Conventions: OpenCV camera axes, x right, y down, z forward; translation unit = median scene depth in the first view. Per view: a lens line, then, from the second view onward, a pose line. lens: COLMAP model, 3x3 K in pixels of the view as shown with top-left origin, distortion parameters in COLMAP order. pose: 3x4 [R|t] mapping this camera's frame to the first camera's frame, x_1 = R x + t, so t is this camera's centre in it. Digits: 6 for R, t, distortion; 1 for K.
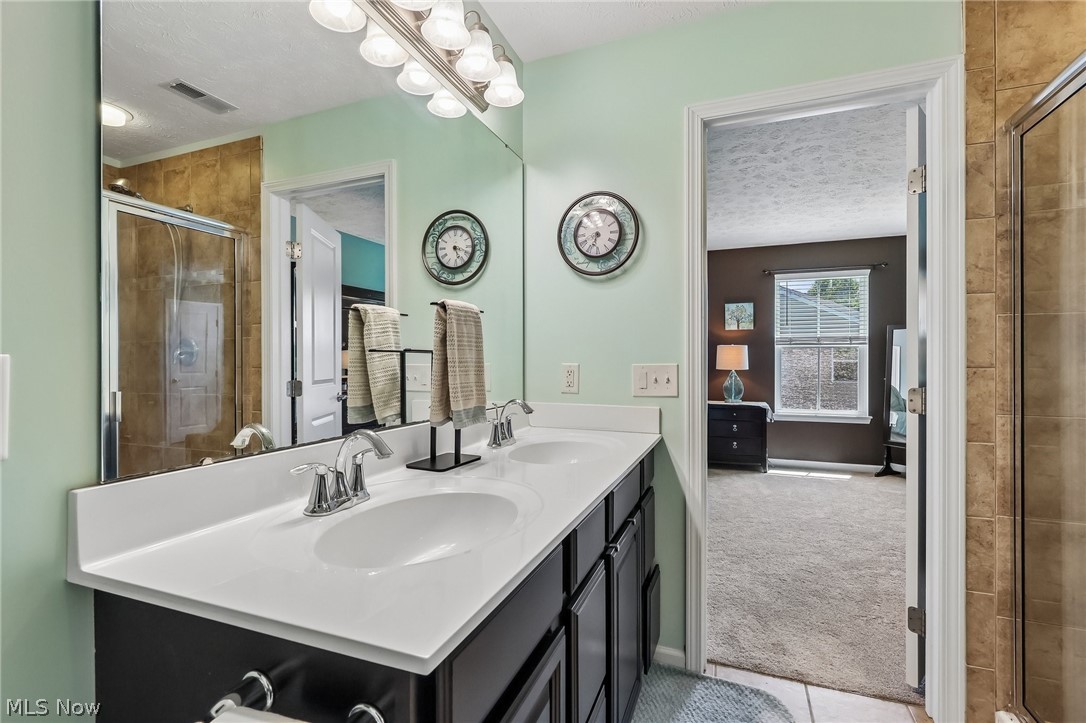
lens RADIAL K [[509.9, 0, 539.1], [0, 509.9, 359.4], [0, 0, 1]] dist [0.000226, 0.001585]
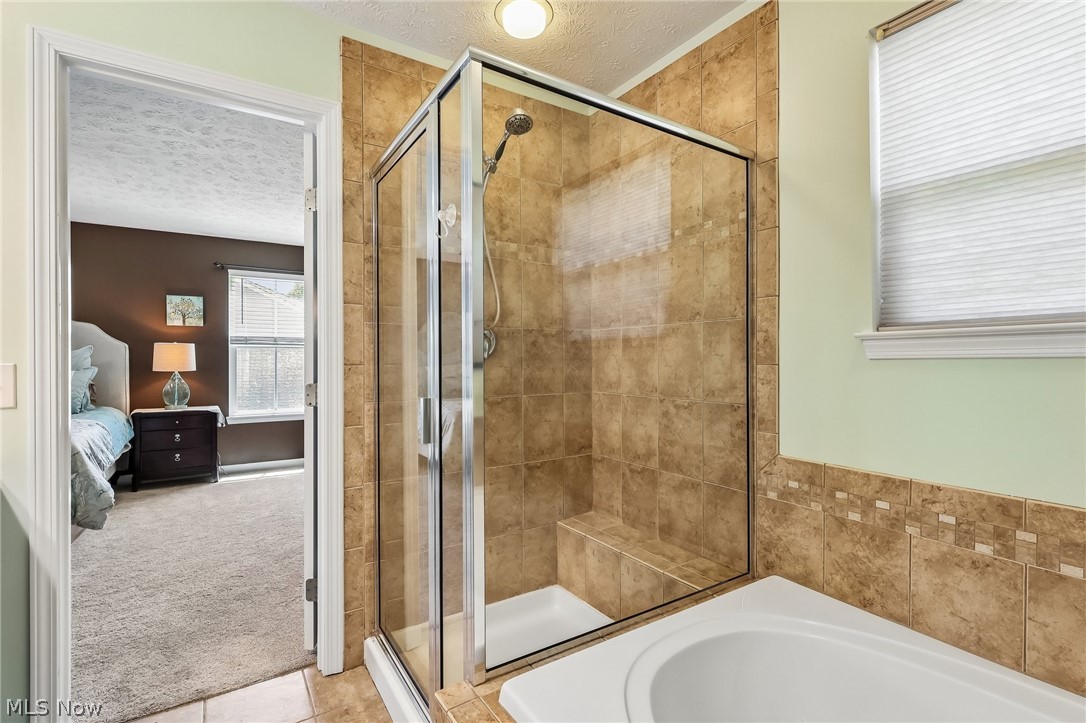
lens RADIAL K [[509.9, 0, 545.3], [0, 509.9, 359.4], [0, 0, 1]] dist [0.000226, 0.001585]
pose [[0.576464, -0.000088, 0.817123, 0.103417], [0.001023, 0.999999, -0.000614, 0.003356], [-0.817122, 0.001190, 0.576464, -0.062213]]
